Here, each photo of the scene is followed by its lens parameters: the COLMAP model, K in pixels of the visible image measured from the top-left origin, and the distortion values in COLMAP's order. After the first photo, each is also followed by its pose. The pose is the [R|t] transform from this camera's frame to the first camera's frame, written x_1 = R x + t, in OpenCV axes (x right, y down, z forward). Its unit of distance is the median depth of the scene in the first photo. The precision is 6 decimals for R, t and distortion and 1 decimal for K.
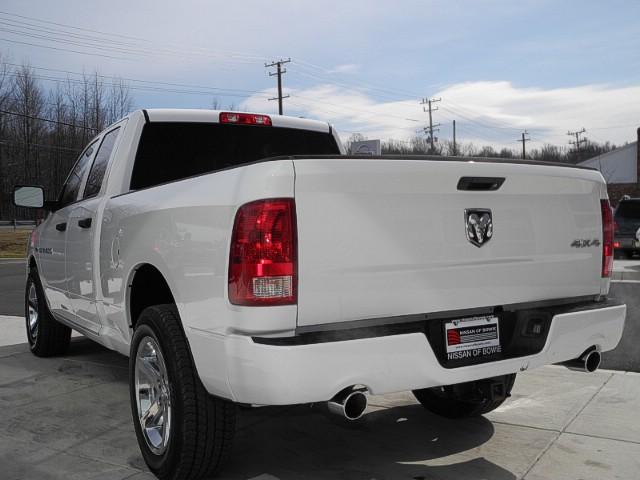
lens RADIAL K [[707.4, 0, 320.5], [0, 707.4, 239.5], [0, 0, 1]] dist [0.007498, 0.000000]
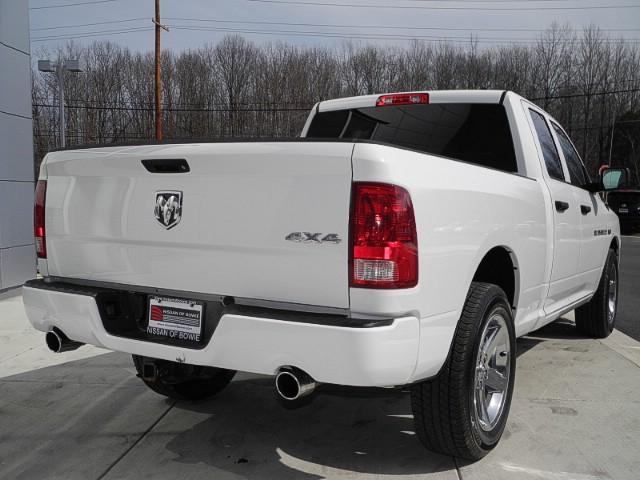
lens RADIAL K [[707.4, 0, 320.4], [0, 707.4, 241.0], [0, 0, 1]] dist [0.007498, 0.000000]
pose [[0.399206, 0.069357, -0.914234, 1.200656], [-0.047495, 0.997360, 0.054925, -0.037283], [0.915630, 0.021495, 0.401446, 0.774374]]
